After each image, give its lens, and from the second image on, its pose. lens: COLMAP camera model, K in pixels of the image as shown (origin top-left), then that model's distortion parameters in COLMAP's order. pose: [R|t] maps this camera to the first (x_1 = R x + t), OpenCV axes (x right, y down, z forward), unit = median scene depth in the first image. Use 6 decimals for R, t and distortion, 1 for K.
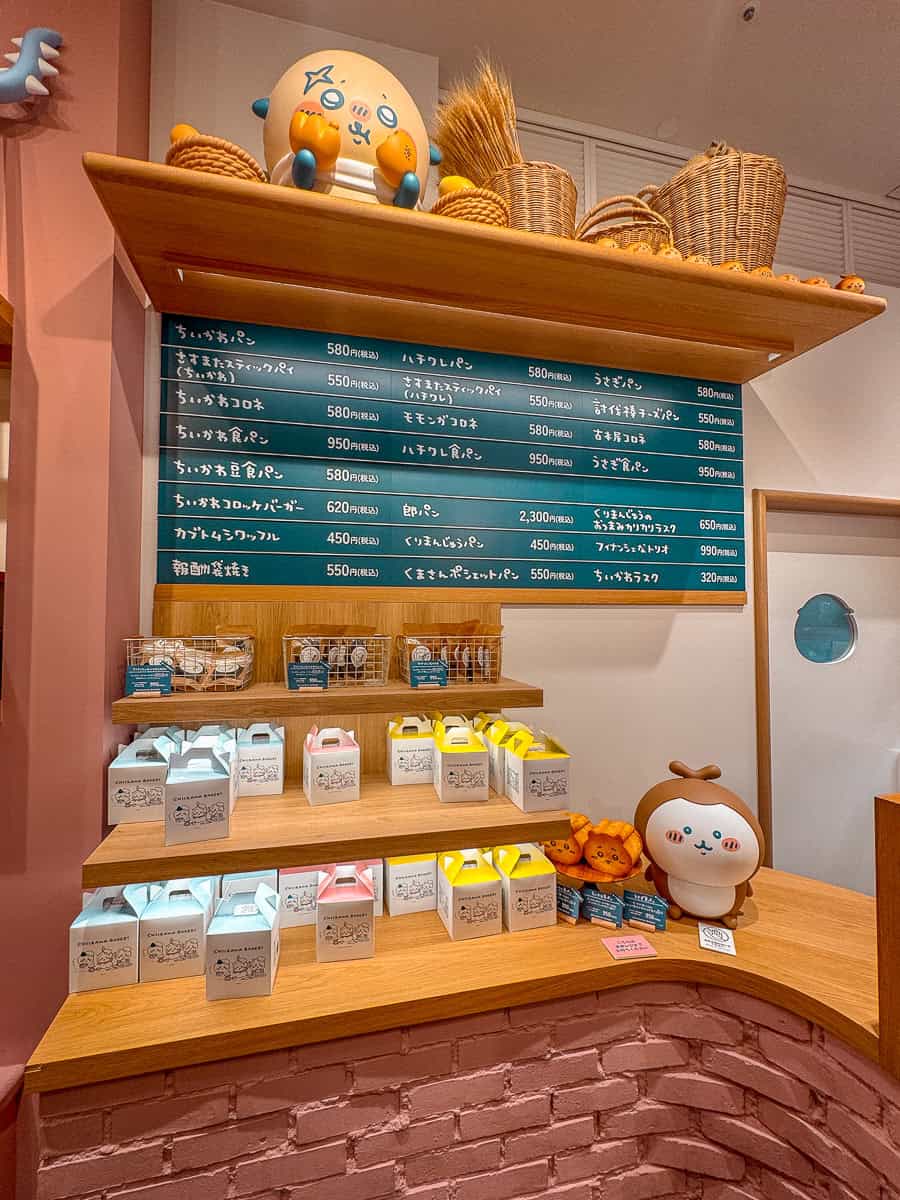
lens RADIAL K [[481.6, 0, 413.5], [0, 481.6, 595.7], [0, 0, 1]] dist [-0.000337, -0.000087]
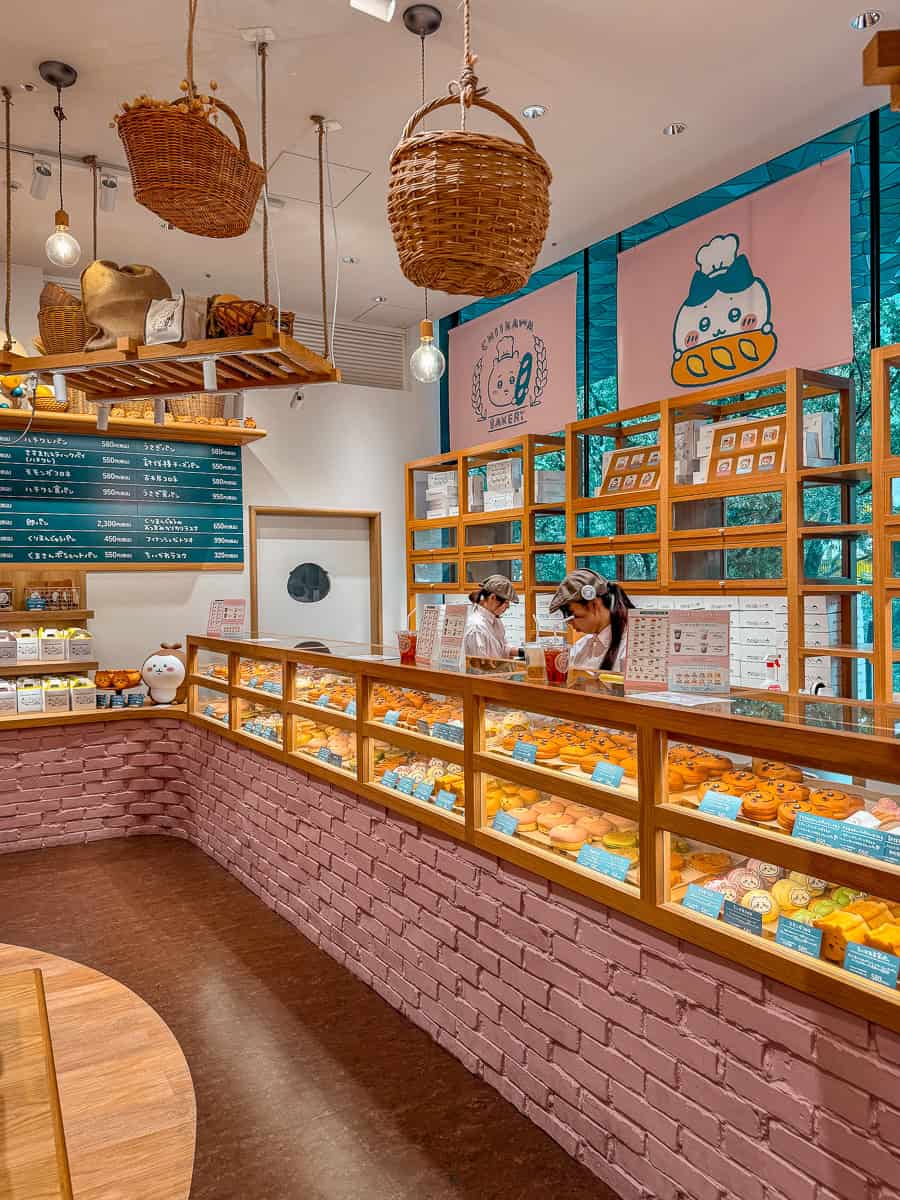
lens RADIAL K [[848.1, 0, 450.0], [0, 848.1, 600.0], [0, 0, 1]] dist [0.000941, -0.005253]
pose [[0.957278, -0.019278, 0.288525, 0.545094], [0.004749, 0.998689, 0.050973, -0.029696], [-0.289129, -0.047425, 0.956115, -2.420585]]
